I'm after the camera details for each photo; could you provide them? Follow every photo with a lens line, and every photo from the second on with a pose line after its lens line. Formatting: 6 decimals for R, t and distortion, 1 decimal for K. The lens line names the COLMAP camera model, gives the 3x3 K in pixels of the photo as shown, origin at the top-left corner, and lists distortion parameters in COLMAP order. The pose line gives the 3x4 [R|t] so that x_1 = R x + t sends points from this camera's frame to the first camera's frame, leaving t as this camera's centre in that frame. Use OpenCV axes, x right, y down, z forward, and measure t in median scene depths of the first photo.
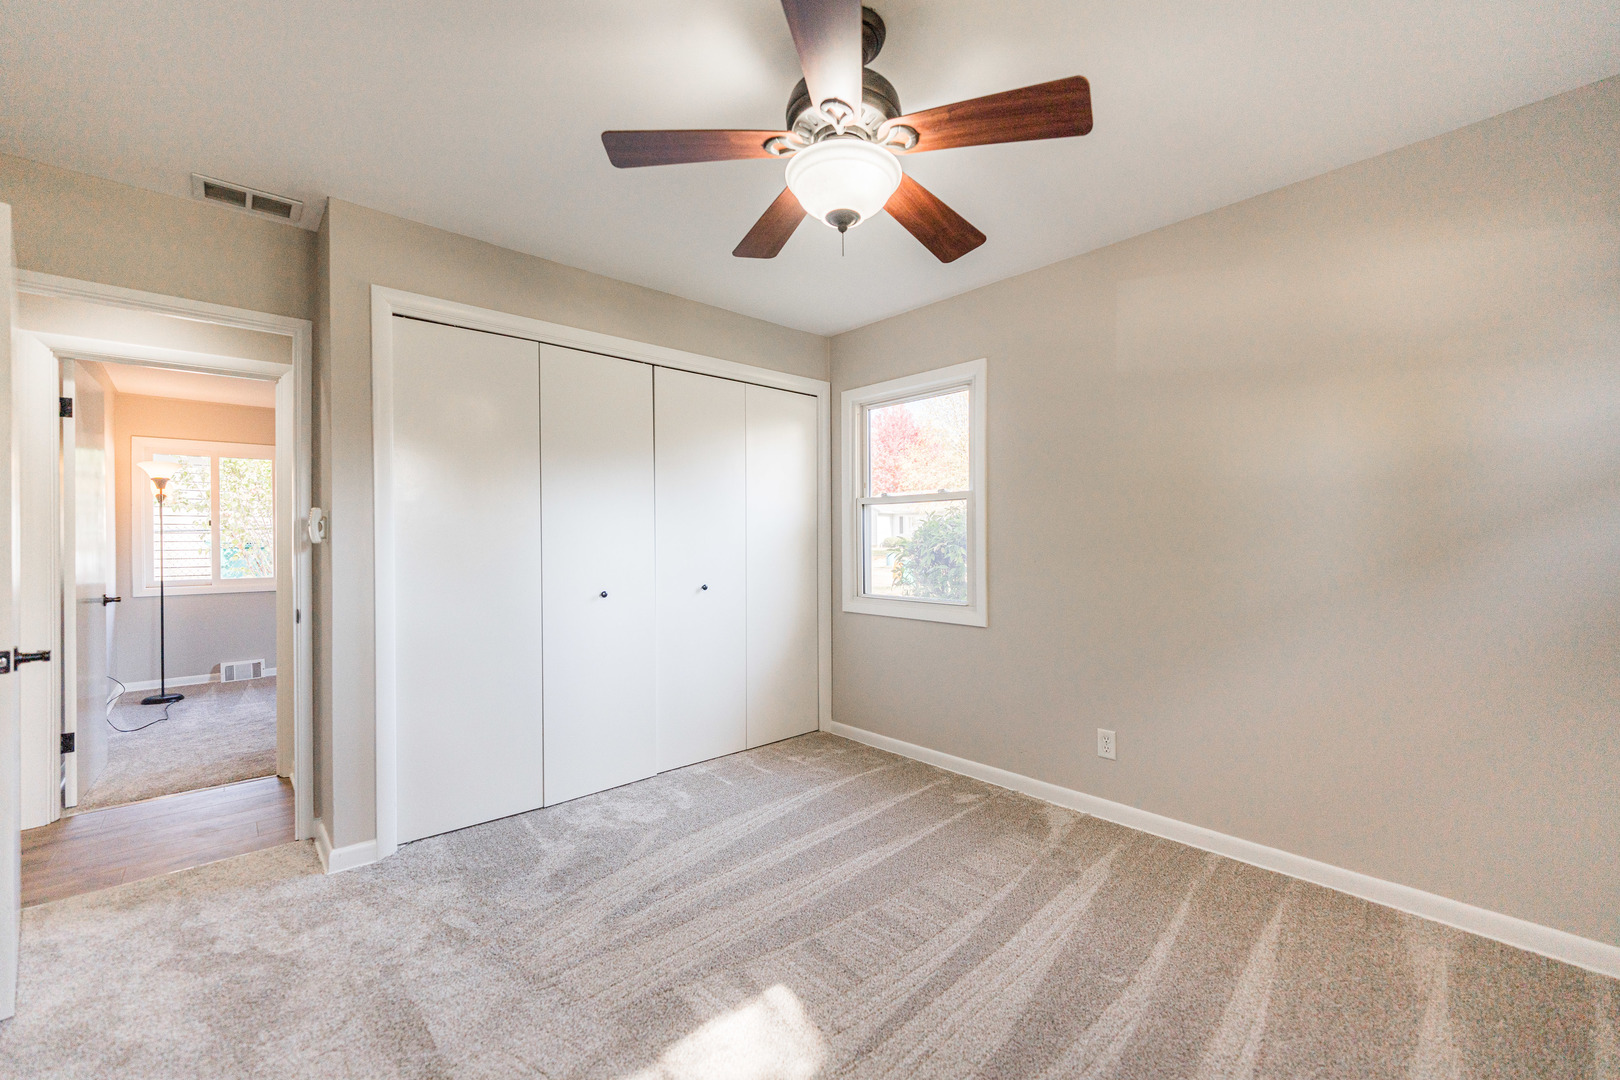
lens RADIAL K [[652.3, 0, 804.6], [0, 652.3, 537.9], [0, 0, 1]] dist [0.001257, 0.000028]
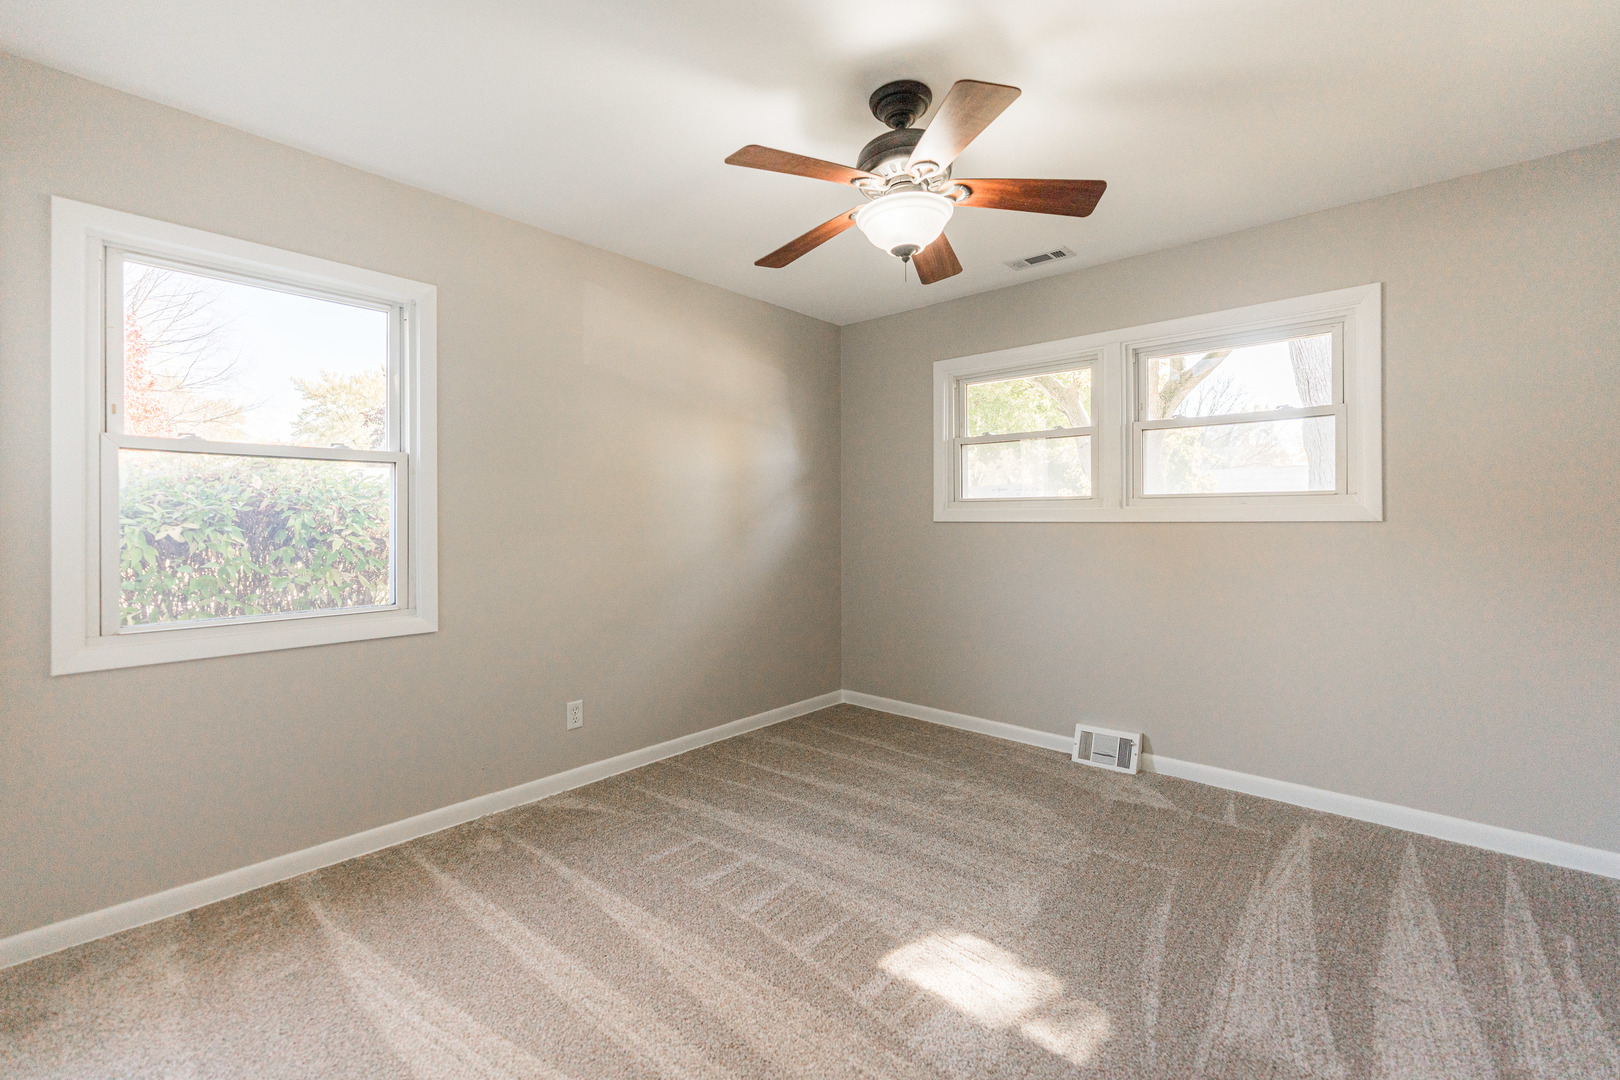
lens RADIAL K [[673.4, 0, 800.9], [0, 673.4, 515.4], [0, 0, 1]] dist [-0.000942, -0.000007]
pose [[-0.086656, 0.010611, 0.996182, -0.646531], [0.006281, 0.999929, -0.010104, 0.010211], [-0.996218, 0.005381, -0.086717, 0.734863]]
